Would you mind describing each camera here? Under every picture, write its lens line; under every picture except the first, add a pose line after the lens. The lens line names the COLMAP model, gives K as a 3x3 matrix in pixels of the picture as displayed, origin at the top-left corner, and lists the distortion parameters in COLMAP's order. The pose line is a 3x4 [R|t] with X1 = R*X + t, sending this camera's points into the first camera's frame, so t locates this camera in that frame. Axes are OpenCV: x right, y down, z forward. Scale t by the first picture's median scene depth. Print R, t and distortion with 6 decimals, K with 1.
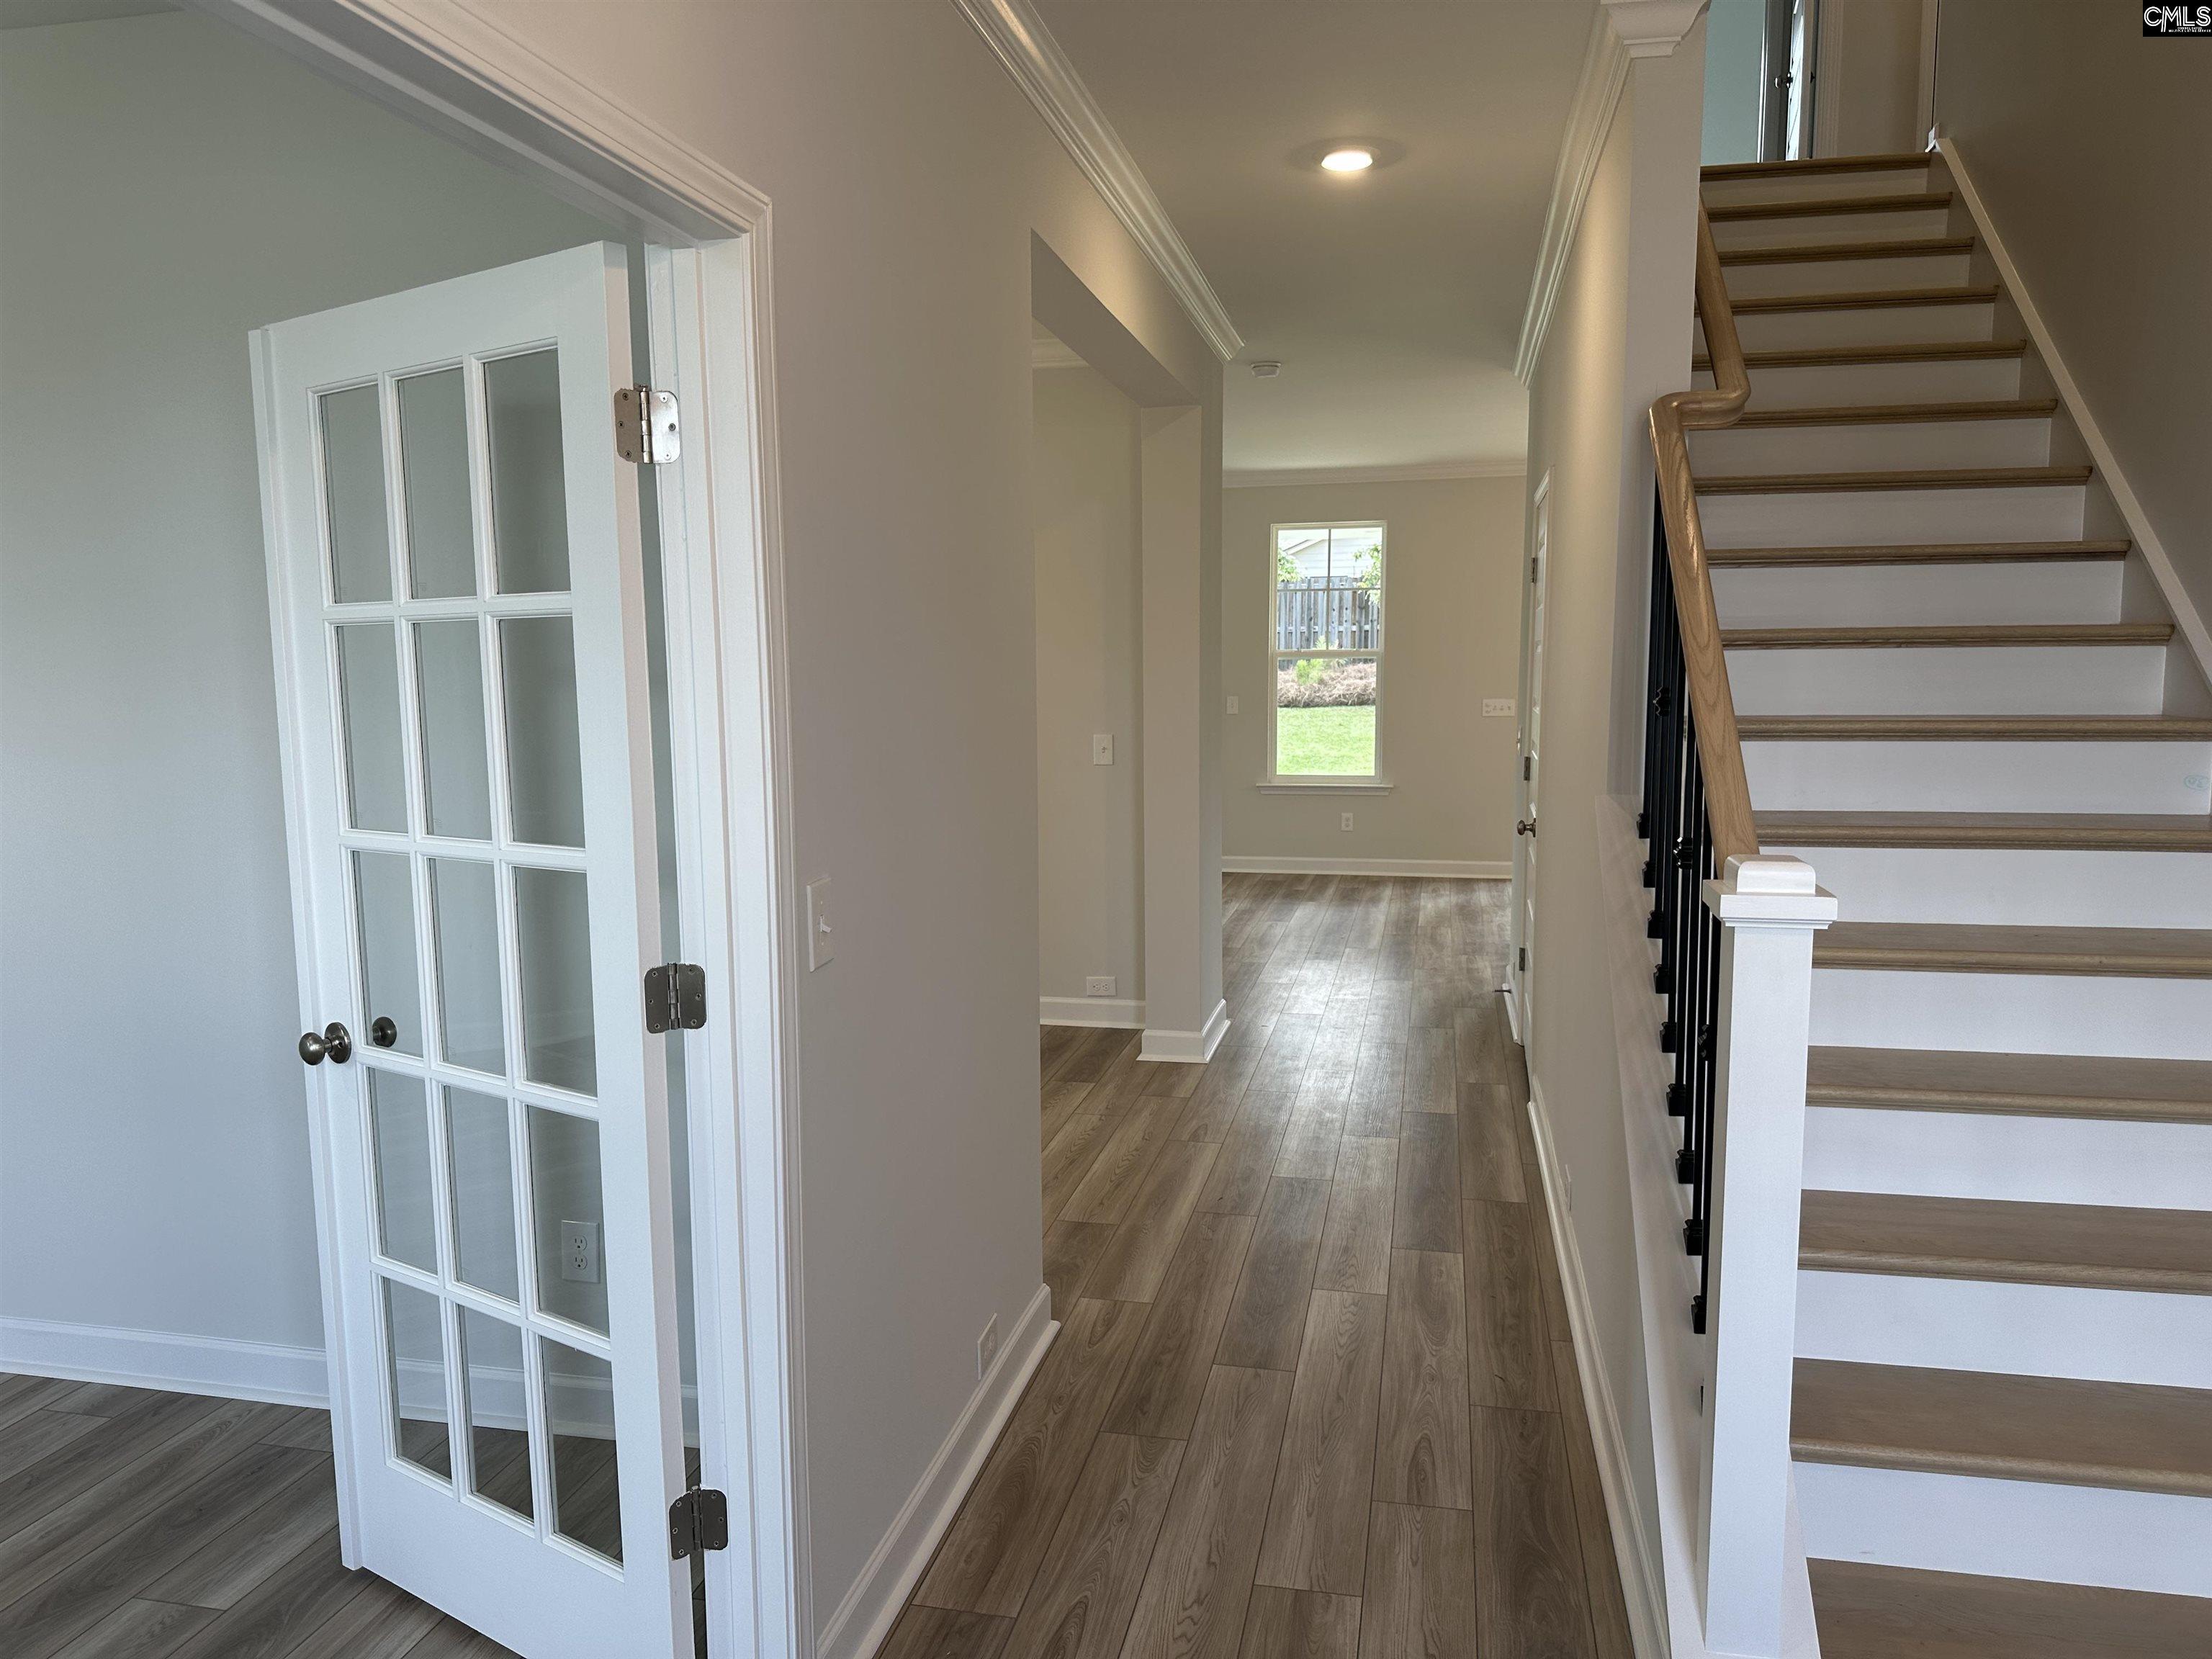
lens RADIAL K [[1554.8, 0, 1102.2], [0, 1554.8, 840.9], [0, 0, 1]] dist [0.049601, -0.053199]
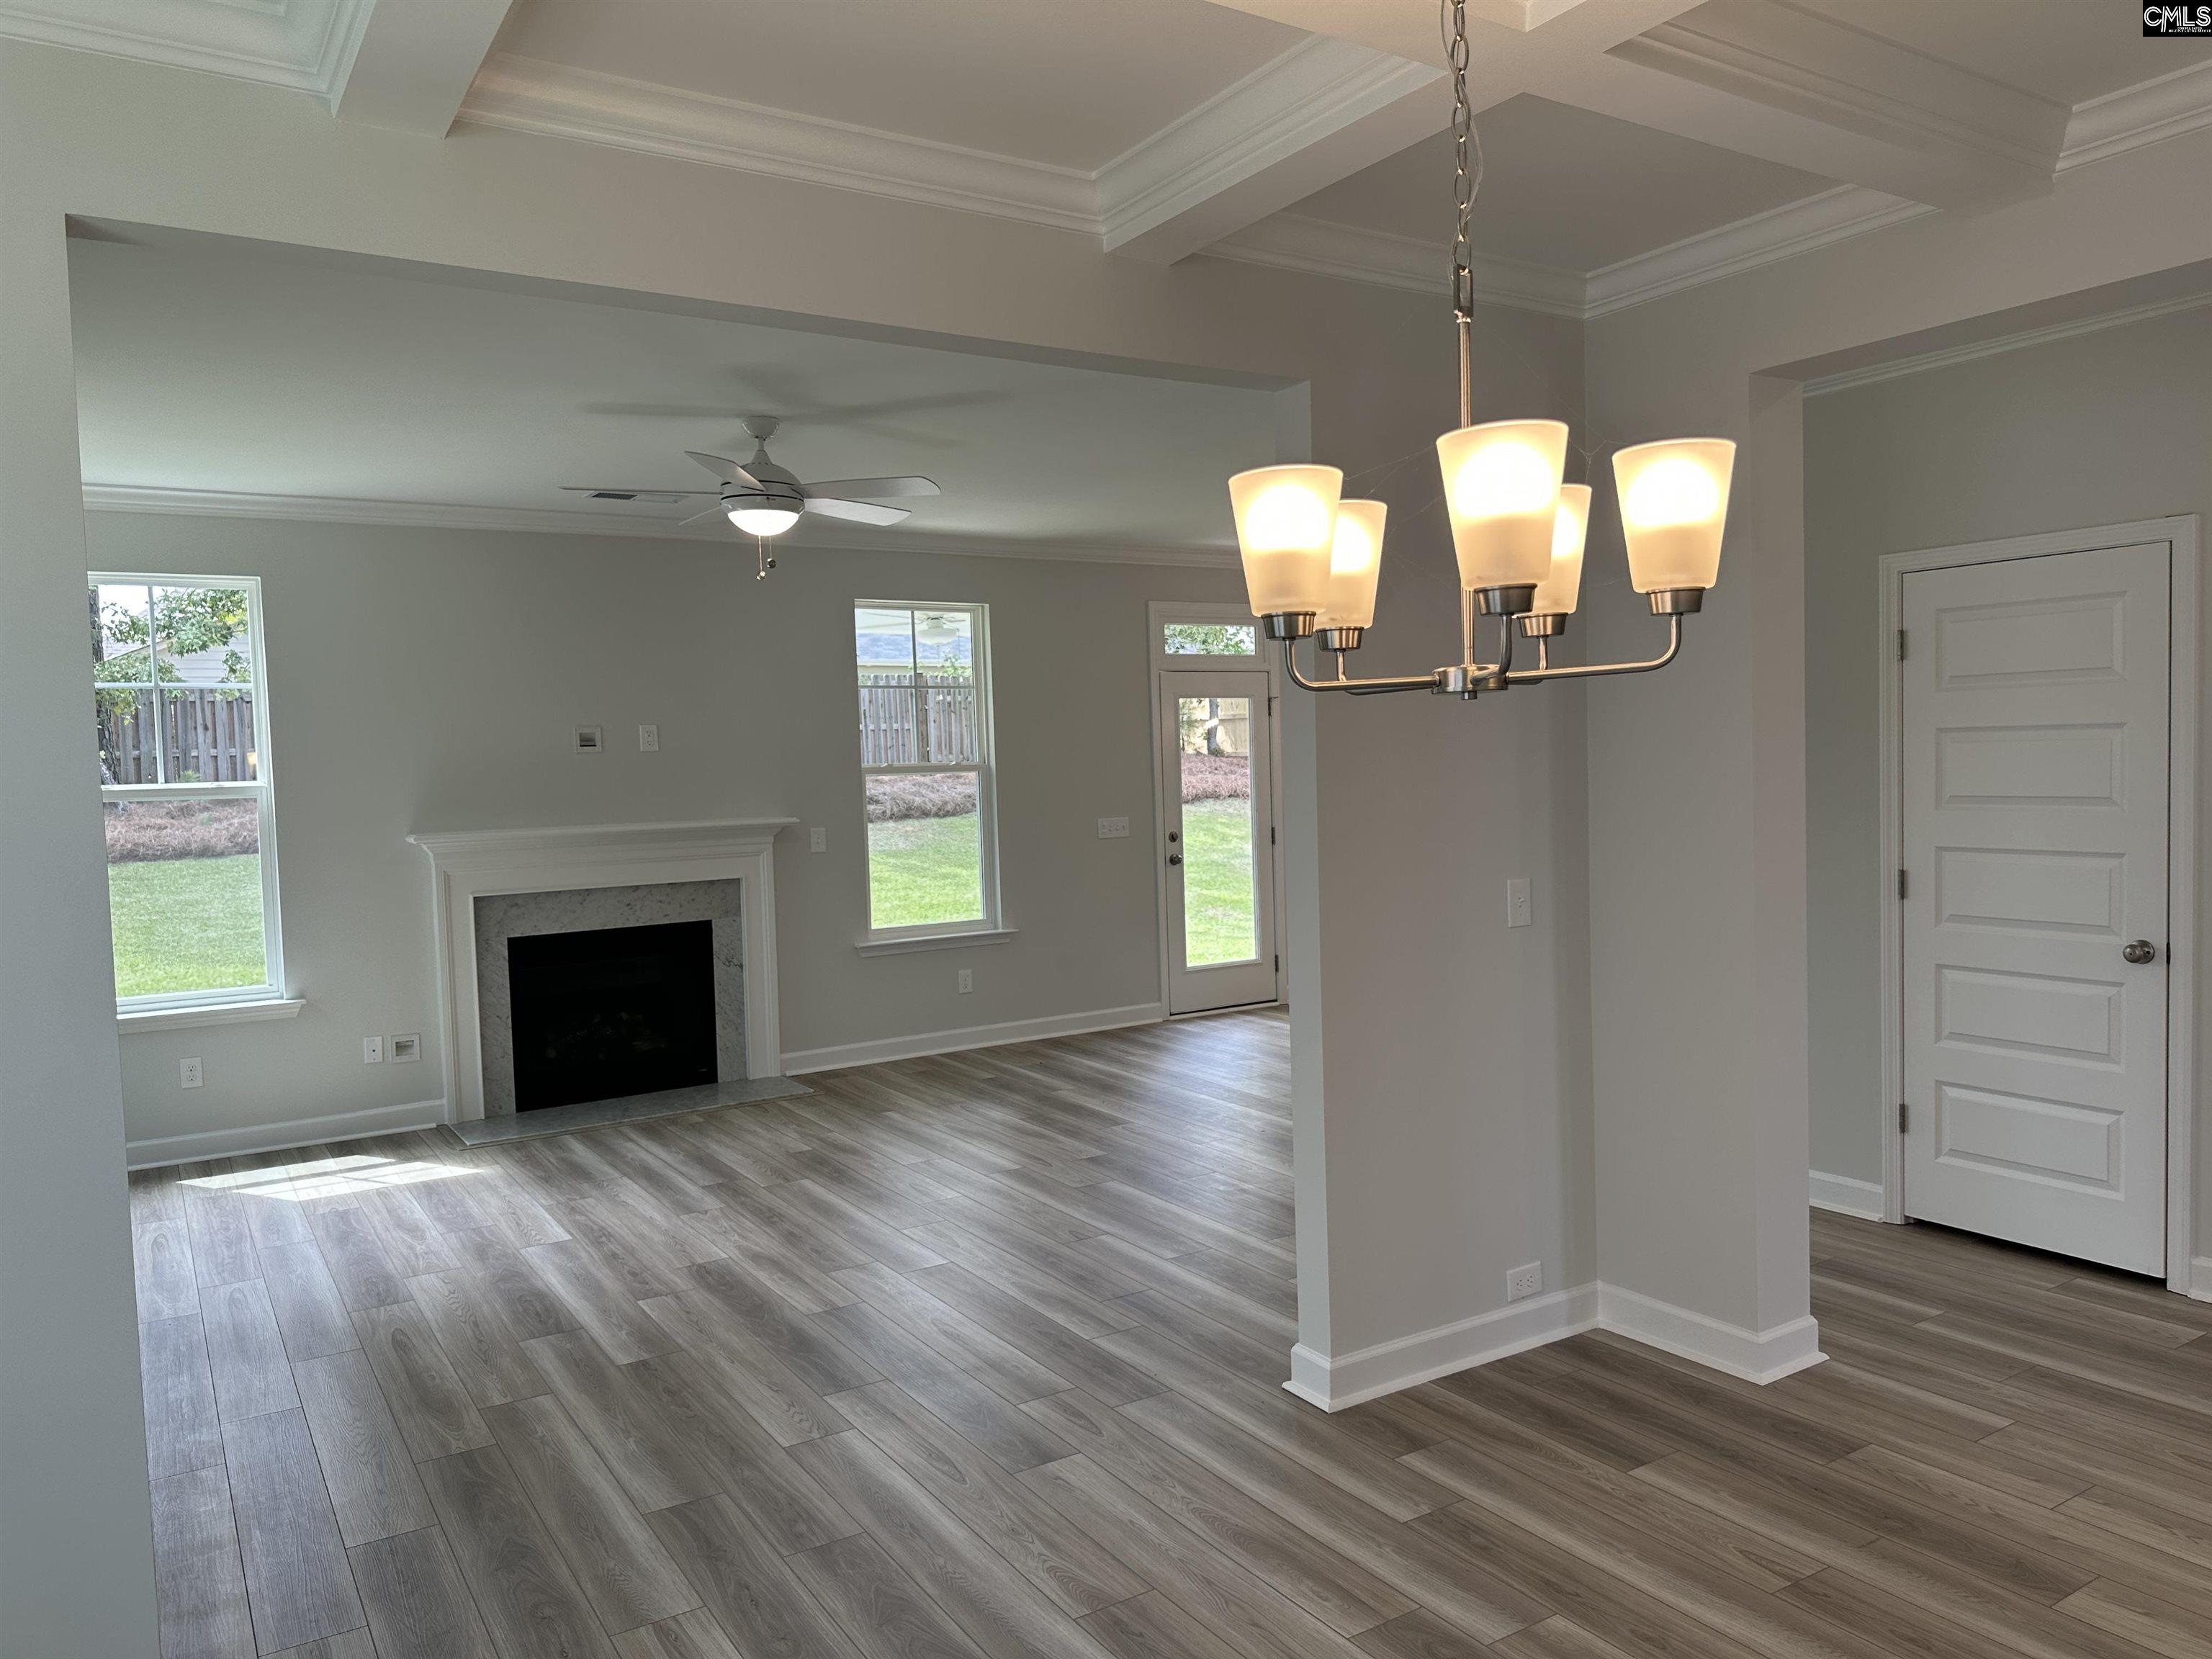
lens RADIAL K [[1554.8, 0, 1118.9], [0, 1554.8, 822.9], [0, 0, 1]] dist [0.049601, -0.053199]
pose [[0.709816, -0.045117, 0.702941, -0.330553], [0.108545, 0.993033, -0.045870, -0.047148], [-0.695974, 0.108860, 0.709767, 0.384660]]
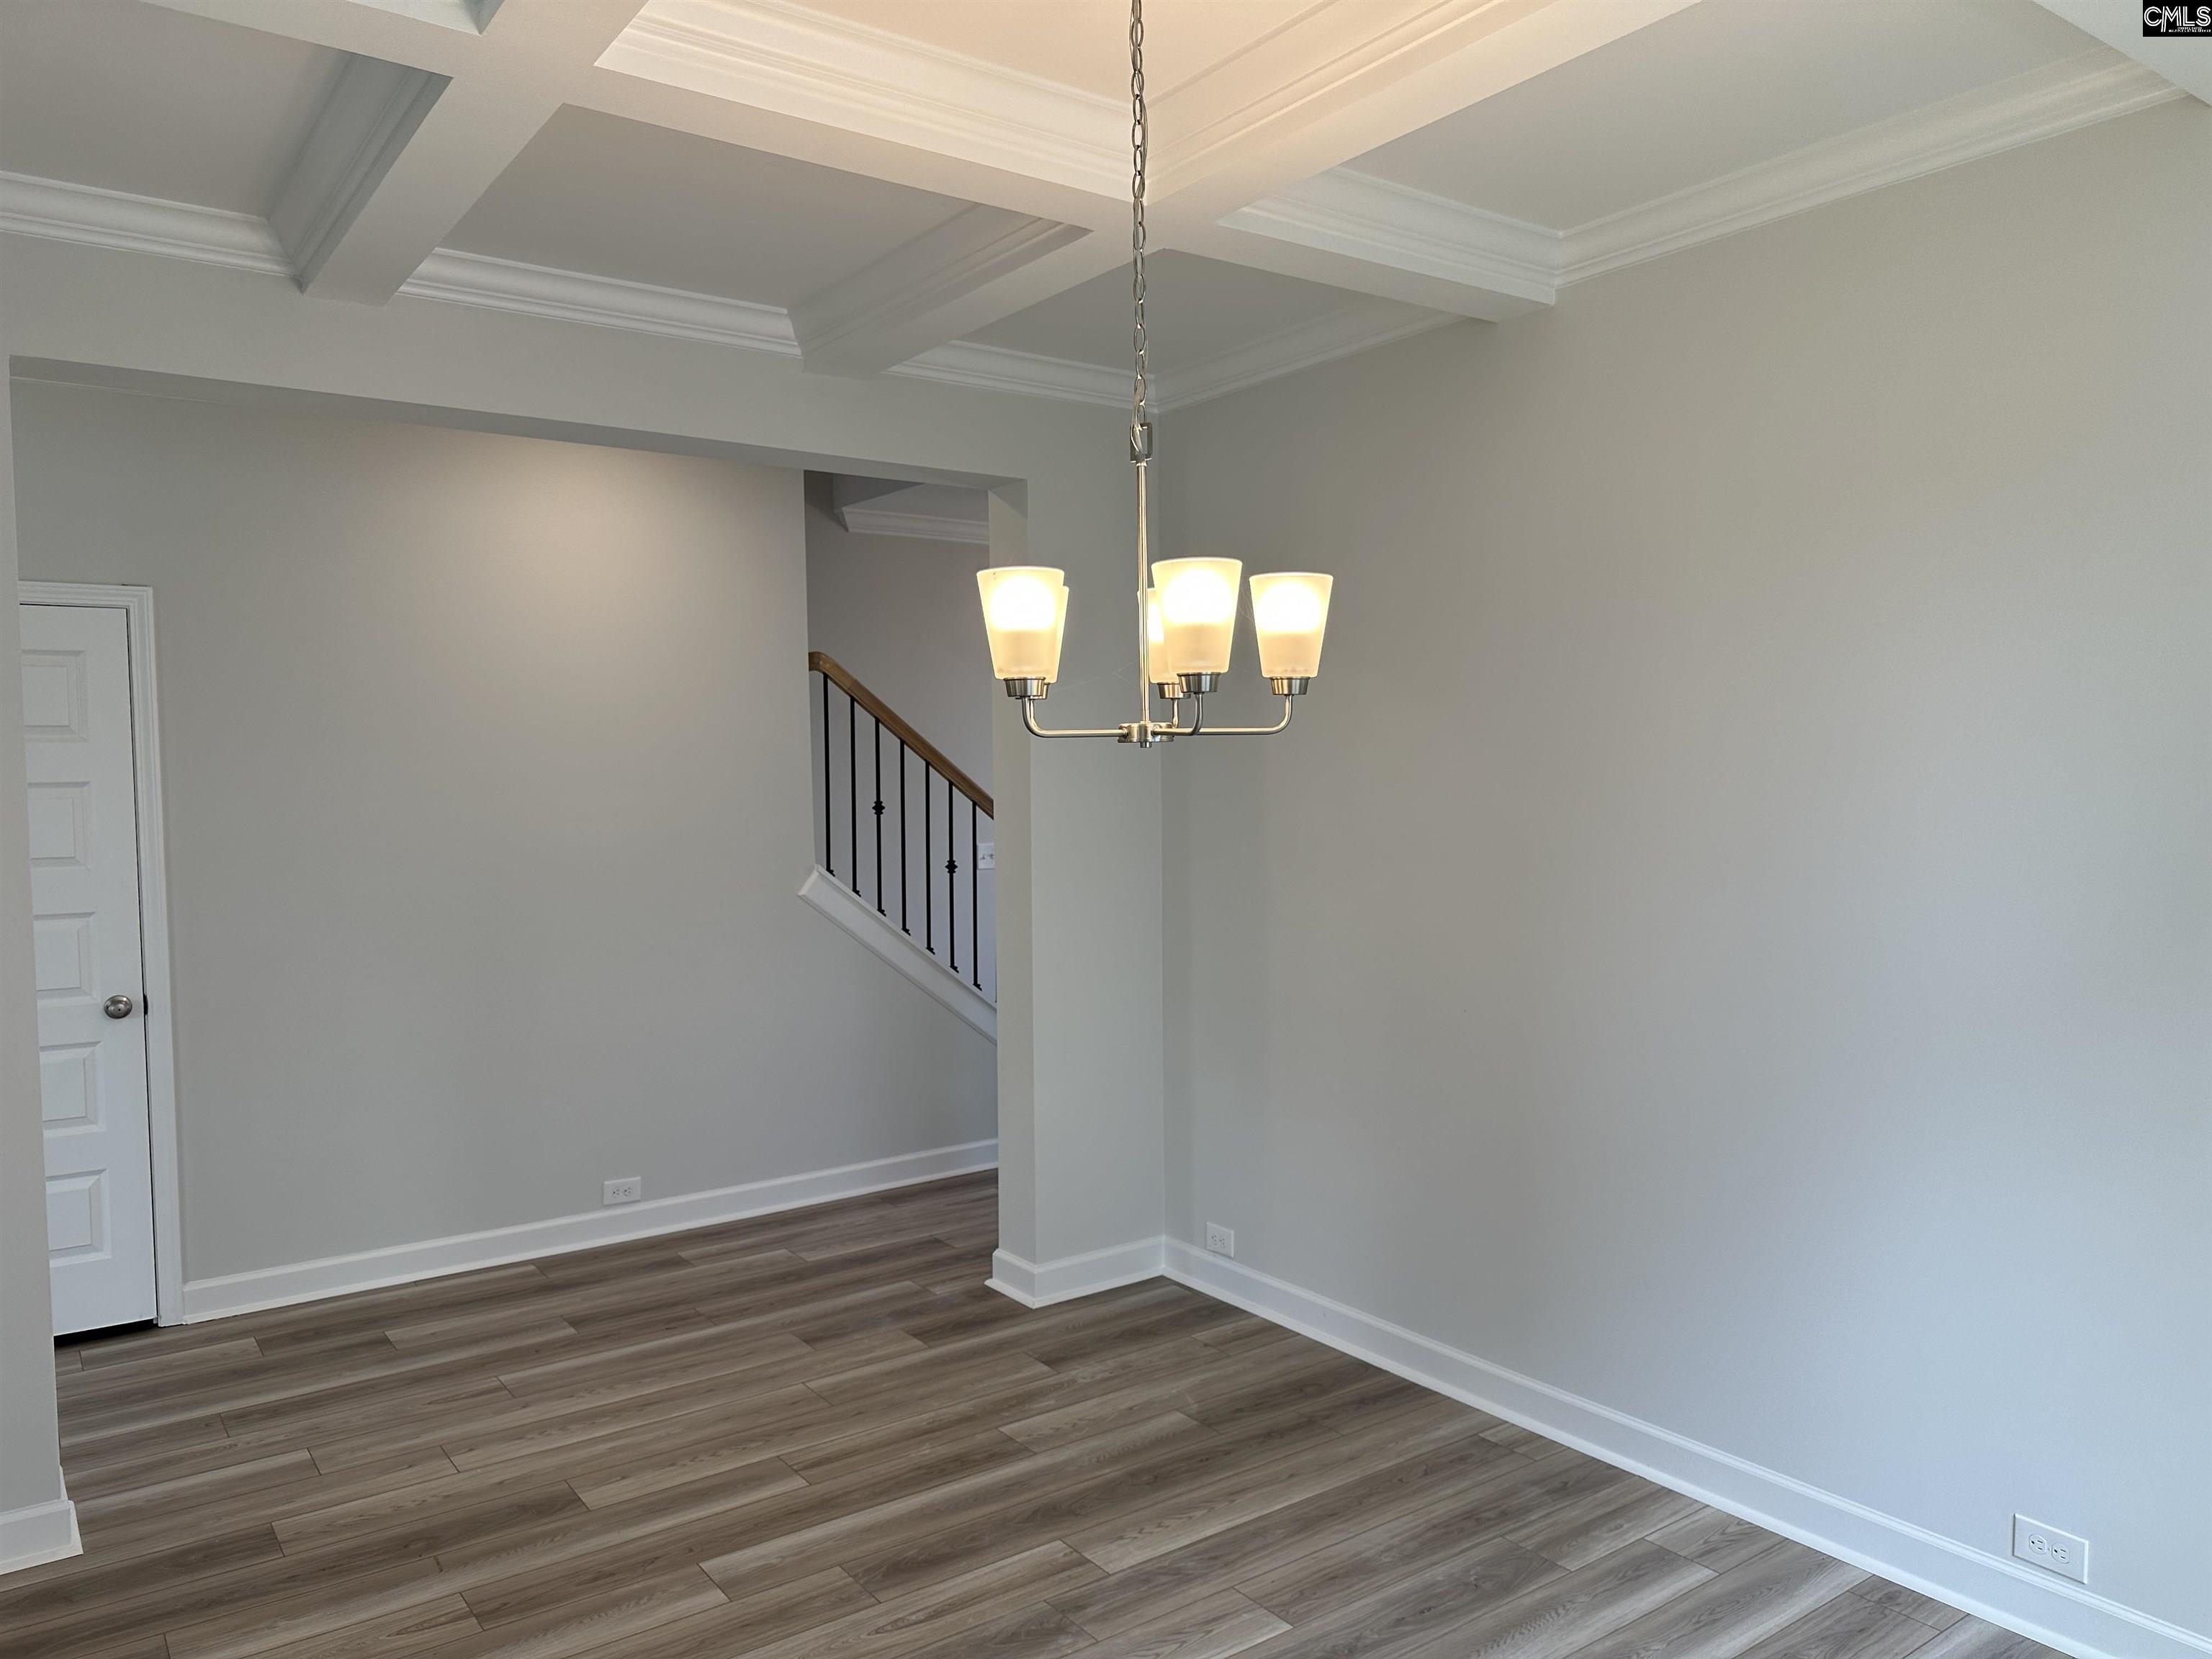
lens RADIAL K [[1554.8, 0, 1099.8], [0, 1554.8, 816.0], [0, 0, 1]] dist [0.049601, -0.053199]
pose [[-0.747234, -0.001830, 0.664559, -0.327076], [0.095919, 0.989228, 0.110575, -0.074409], [-0.657603, 0.146369, -0.739009, 0.617839]]
